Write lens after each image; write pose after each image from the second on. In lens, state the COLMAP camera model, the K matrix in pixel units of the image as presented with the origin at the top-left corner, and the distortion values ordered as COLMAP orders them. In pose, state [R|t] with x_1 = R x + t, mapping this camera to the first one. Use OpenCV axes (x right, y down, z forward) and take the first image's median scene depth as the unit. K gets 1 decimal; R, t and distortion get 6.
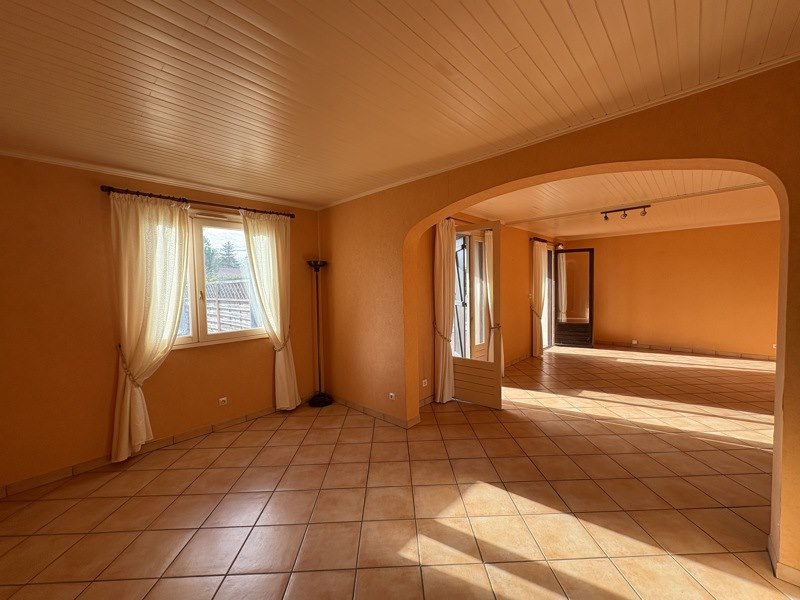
lens RADIAL K [[321.6, 0, 394.3], [0, 321.6, 302.1], [0, 0, 1]] dist [-0.000888, -0.000225]
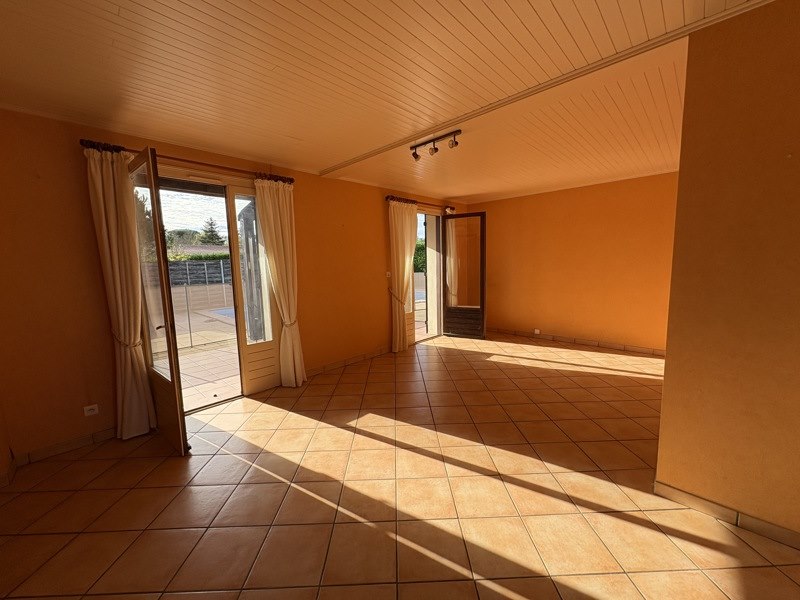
lens RADIAL K [[321.6, 0, 404.3], [0, 321.6, 297.4], [0, 0, 1]] dist [-0.000888, -0.000225]
pose [[0.999992, -0.003939, 0.001216, 0.459364], [0.003869, 0.998584, 0.053058, -0.003768], [-0.001423, -0.053053, 0.998591, 0.233977]]
